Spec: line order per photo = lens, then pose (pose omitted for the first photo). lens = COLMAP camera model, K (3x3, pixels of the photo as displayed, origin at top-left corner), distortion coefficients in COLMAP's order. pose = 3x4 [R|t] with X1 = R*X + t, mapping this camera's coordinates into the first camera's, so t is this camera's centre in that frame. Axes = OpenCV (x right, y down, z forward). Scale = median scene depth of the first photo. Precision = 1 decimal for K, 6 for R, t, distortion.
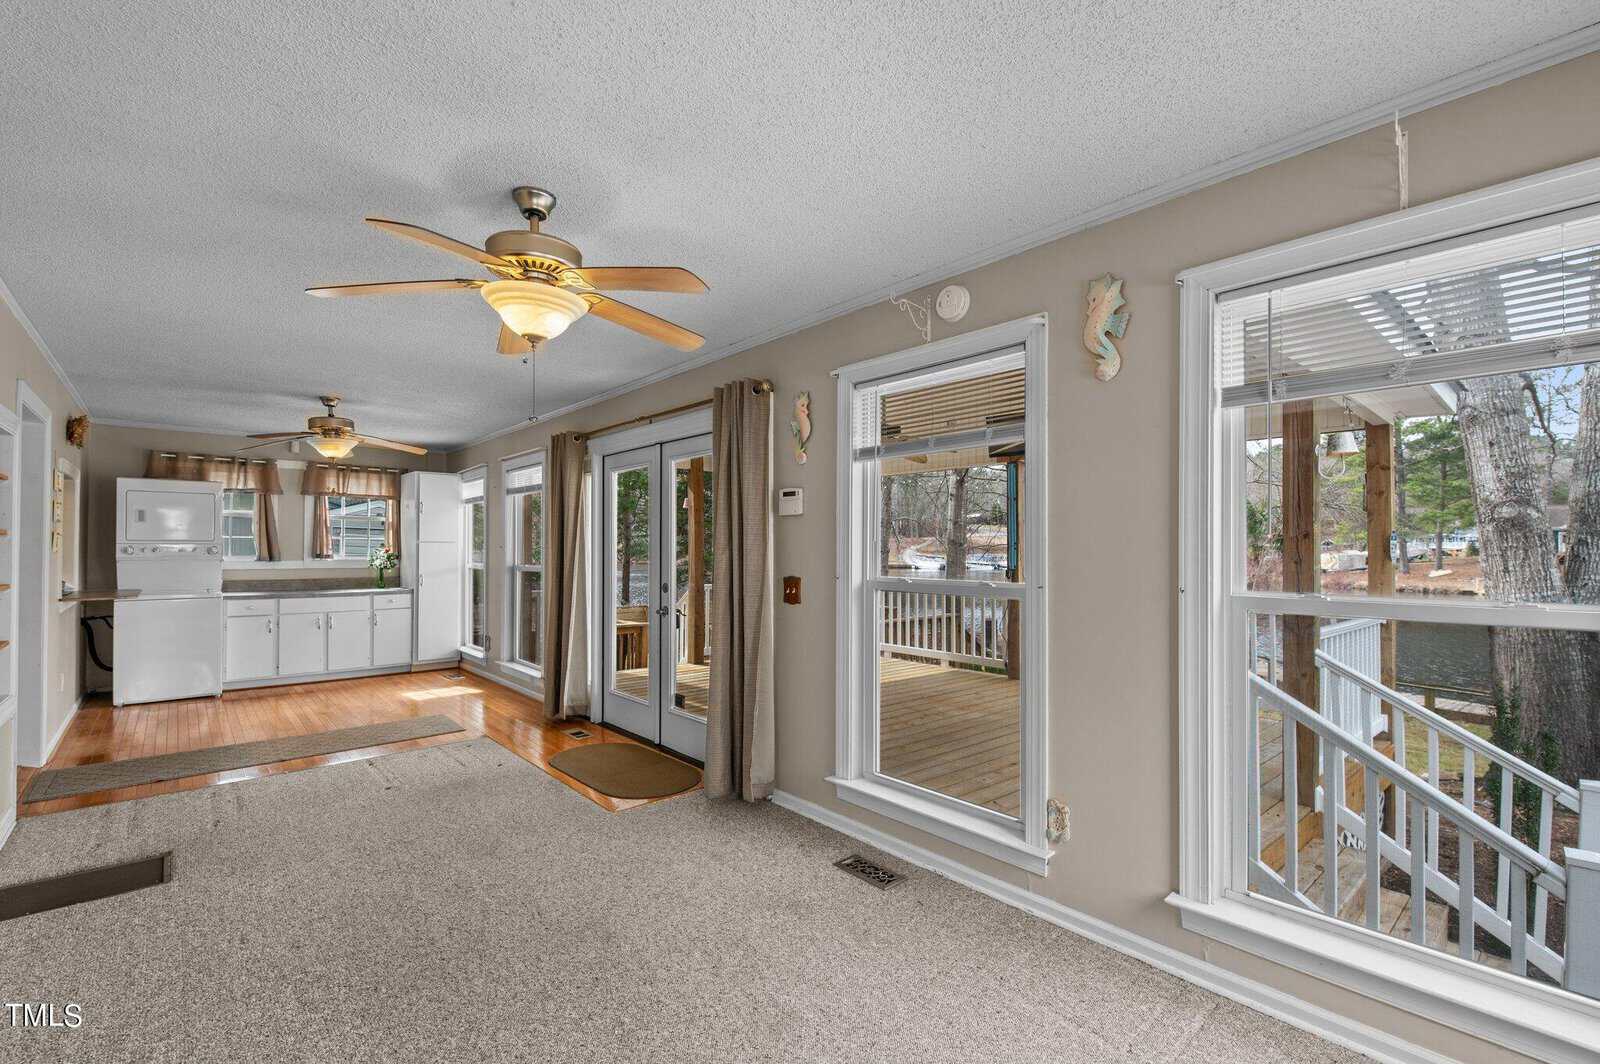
lens RADIAL K [[682.0, 0, 802.0], [0, 682.0, 540.6], [0, 0, 1]] dist [-0.015770, -0.000438]
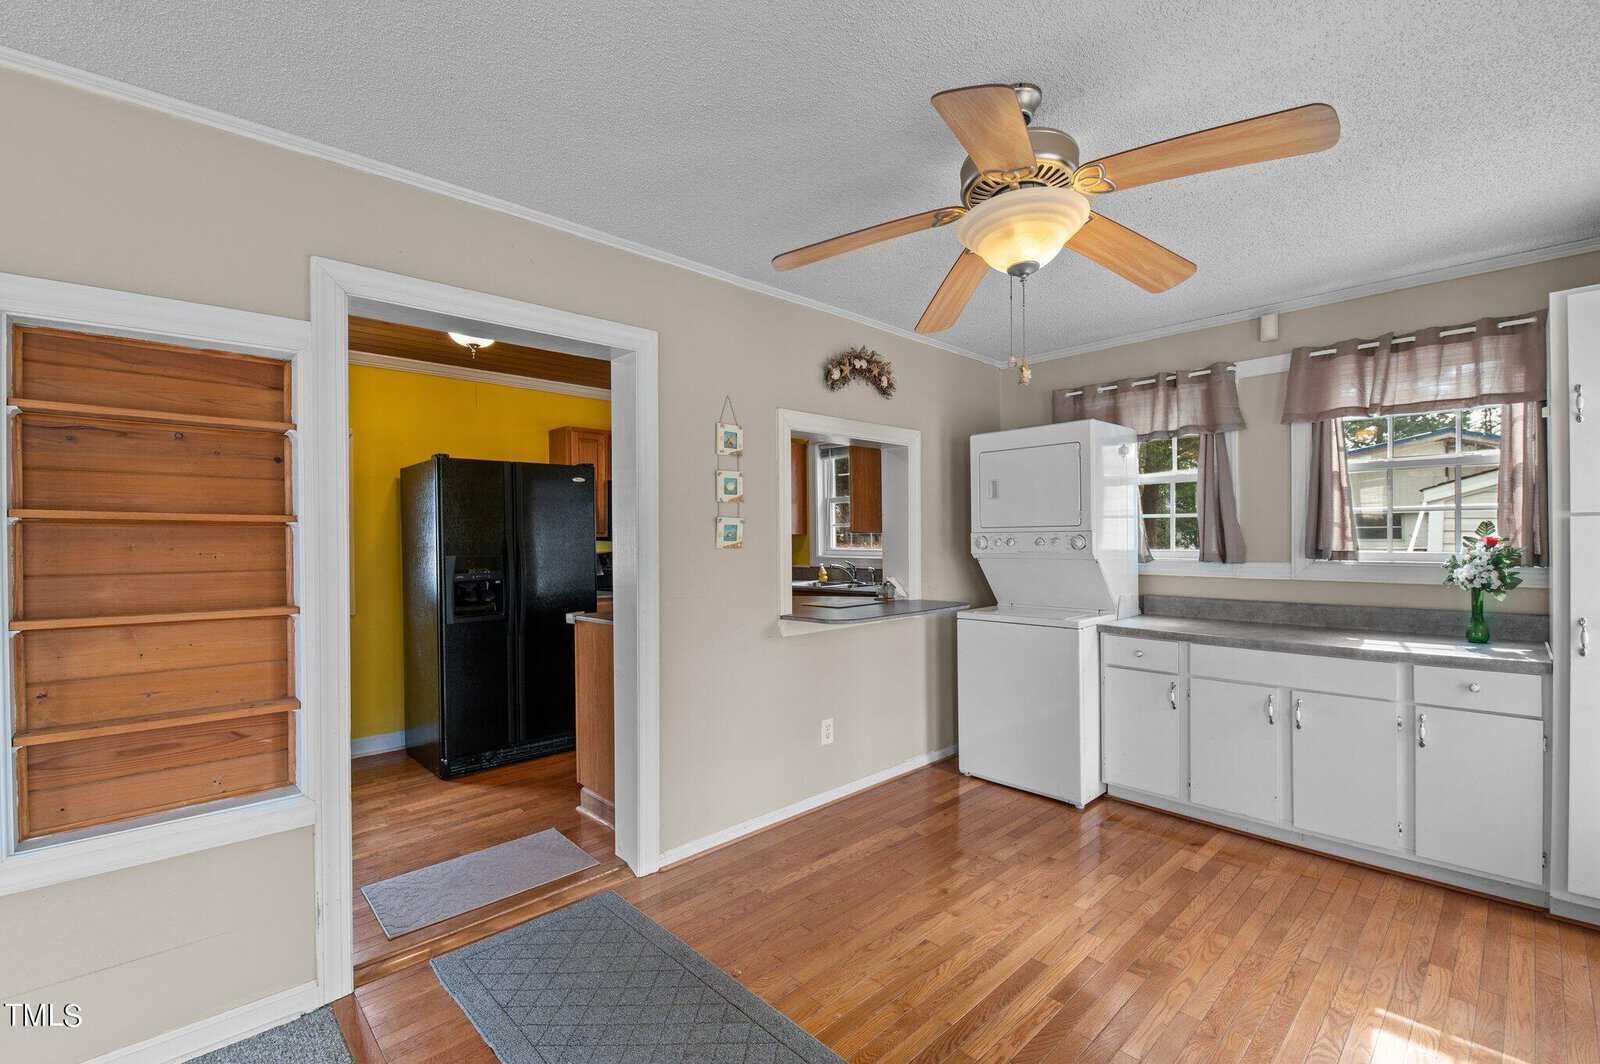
lens RADIAL K [[682.0, 0, 802.0], [0, 682.0, 540.6], [0, 0, 1]] dist [-0.015770, -0.000438]
pose [[0.009552, -0.002072, -0.999952, -0.267842], [0.021463, 0.999768, -0.001866, 0.007530], [0.999724, -0.021444, 0.009594, 0.656175]]
